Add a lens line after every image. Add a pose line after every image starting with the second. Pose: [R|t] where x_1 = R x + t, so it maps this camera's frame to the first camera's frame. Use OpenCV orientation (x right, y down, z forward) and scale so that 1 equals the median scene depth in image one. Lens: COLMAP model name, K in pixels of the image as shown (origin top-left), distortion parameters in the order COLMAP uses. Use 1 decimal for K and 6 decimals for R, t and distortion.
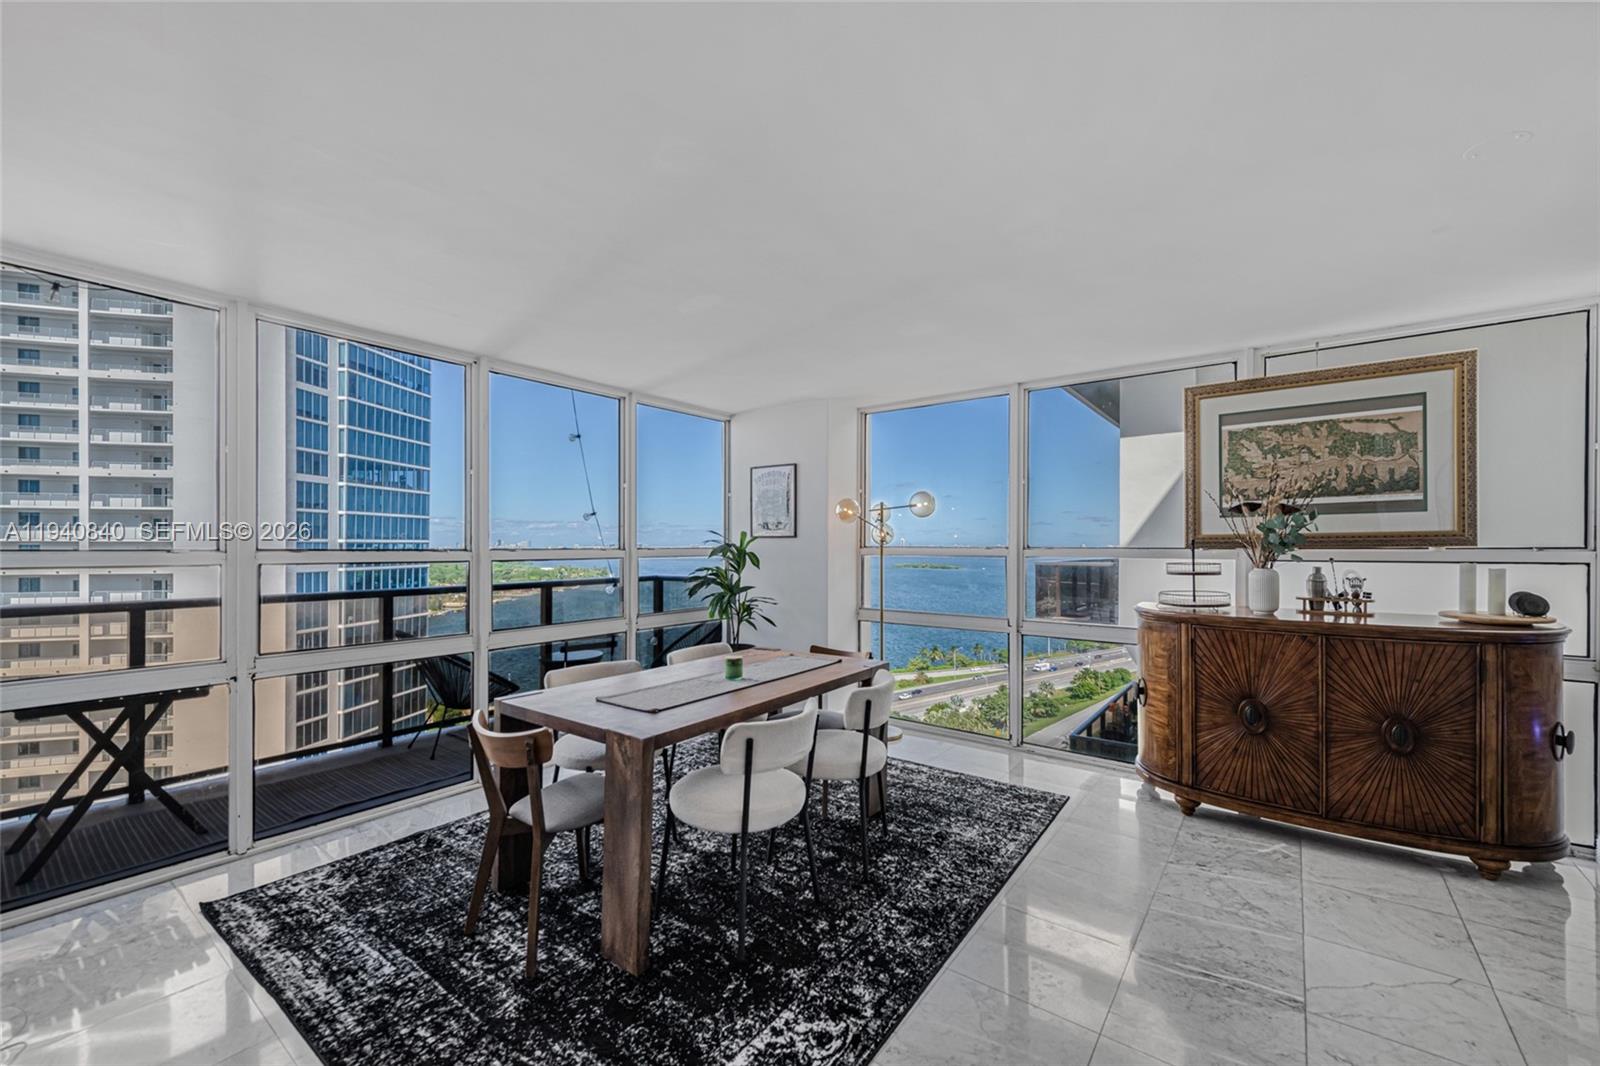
lens RADIAL K [[640.9, 0, 799.6], [0, 640.9, 547.6], [0, 0, 1]] dist [0.006007, -0.002217]
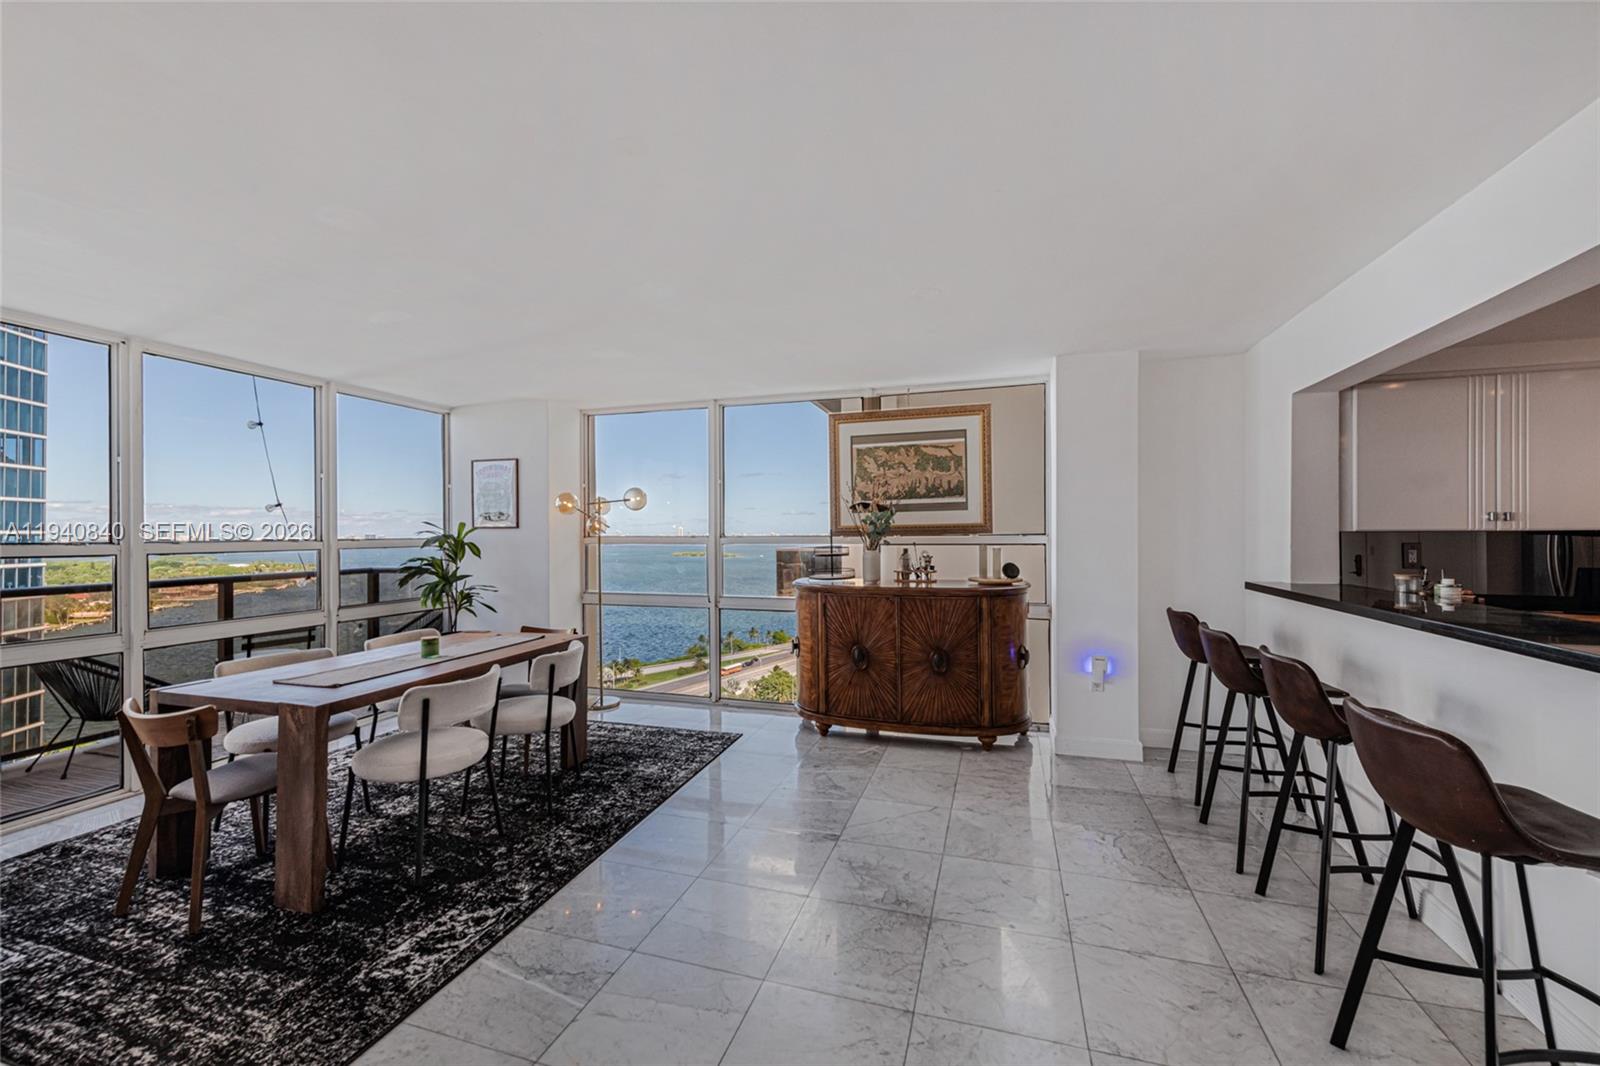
lens RADIAL K [[640.9, 0, 806.1], [0, 640.9, 534.5], [0, 0, 1]] dist [0.006007, -0.002217]
pose [[0.940352, -0.006339, 0.340144, 0.126252], [0.006988, 0.999975, -0.000684, -0.001519], [-0.340132, 0.003021, 0.940373, -0.252563]]
